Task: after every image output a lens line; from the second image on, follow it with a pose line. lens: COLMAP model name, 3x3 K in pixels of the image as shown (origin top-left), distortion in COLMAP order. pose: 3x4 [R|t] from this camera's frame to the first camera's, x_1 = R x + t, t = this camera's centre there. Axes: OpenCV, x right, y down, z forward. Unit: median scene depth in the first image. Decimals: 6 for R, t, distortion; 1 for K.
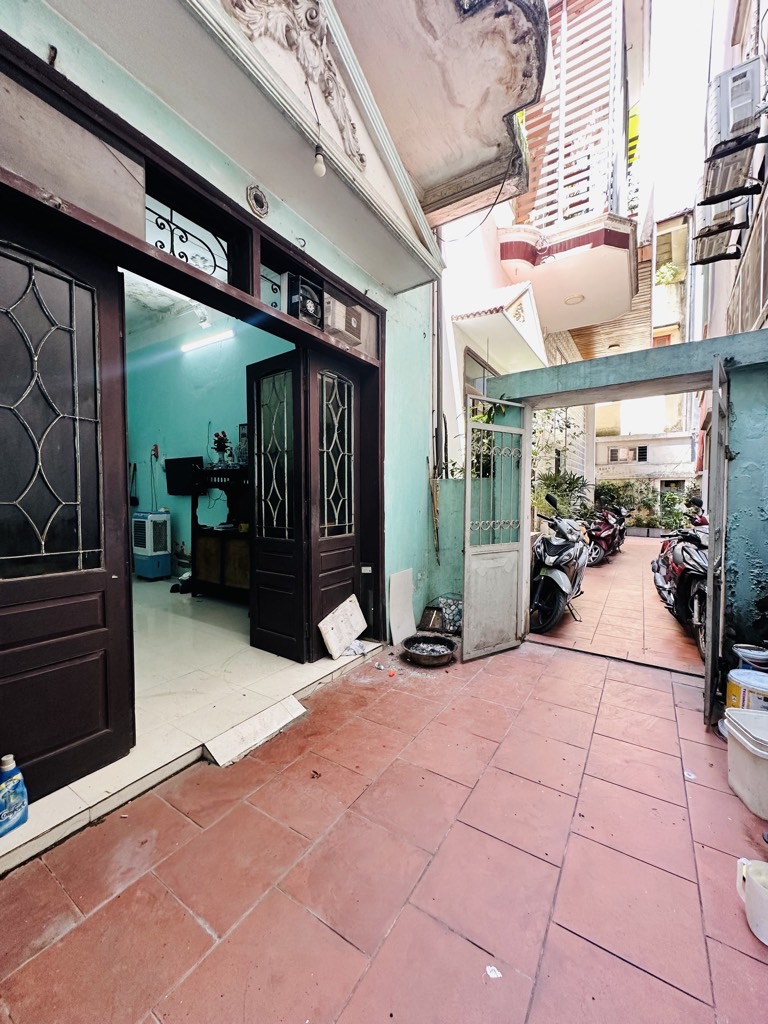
lens RADIAL K [[406.5, 0, 382.7], [0, 406.5, 510.9], [0, 0, 1]] dist [-0.004540, 0.001260]
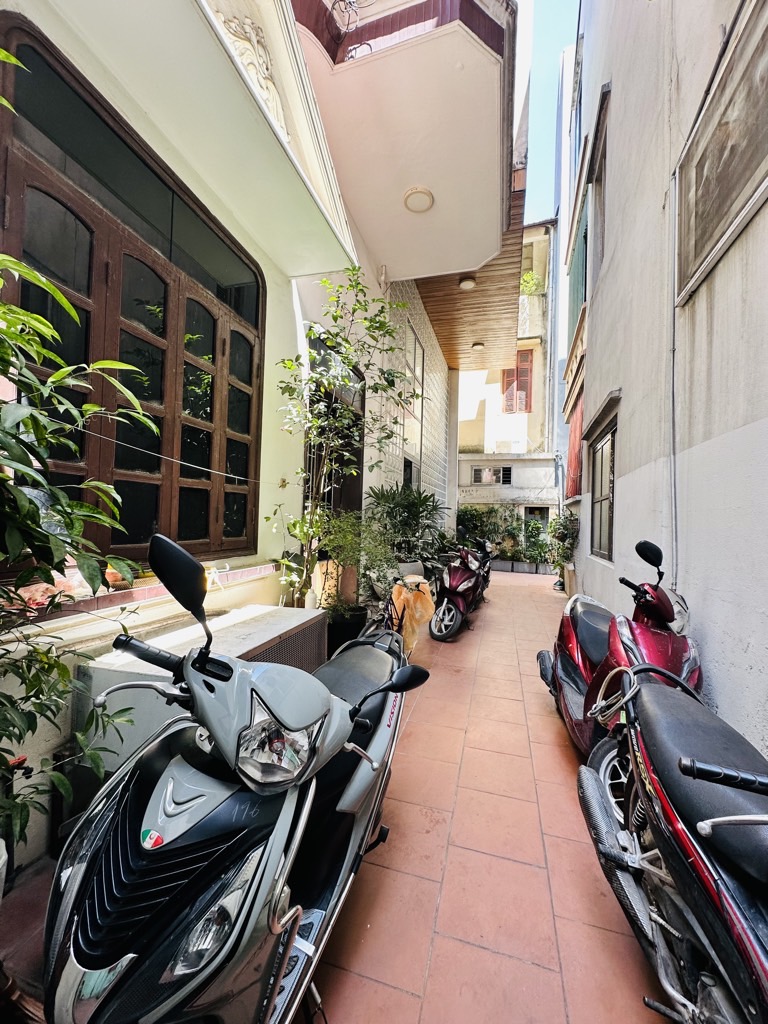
lens RADIAL K [[406.5, 0, 382.2], [0, 406.5, 511.2], [0, 0, 1]] dist [-0.004540, 0.001260]
pose [[0.958990, 0.030533, 0.281791, 0.551114], [-0.016533, 0.998514, -0.051927, -0.055722], [-0.282958, 0.045138, 0.958070, 0.955963]]
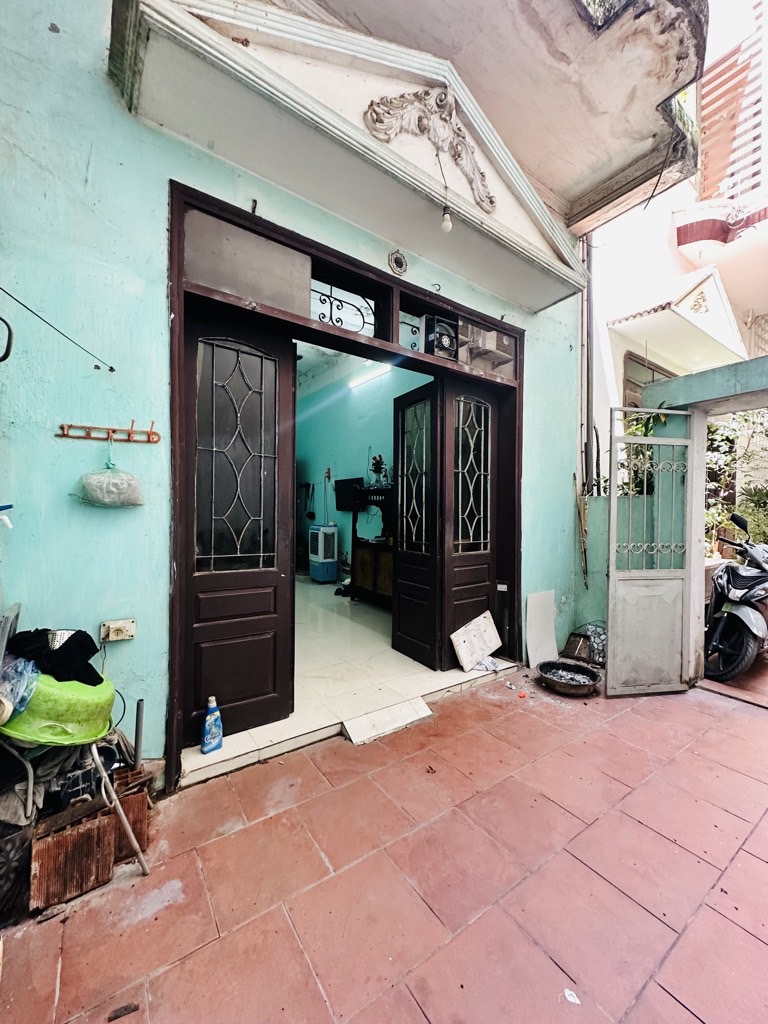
lens RADIAL K [[406.5, 0, 384.4], [0, 406.5, 510.9], [0, 0, 1]] dist [-0.004540, 0.001260]
pose [[0.925582, 0.008350, -0.378454, 0.070796], [-0.022991, 0.999151, -0.034185, -0.003593], [0.377847, 0.040342, 0.924989, -0.047844]]
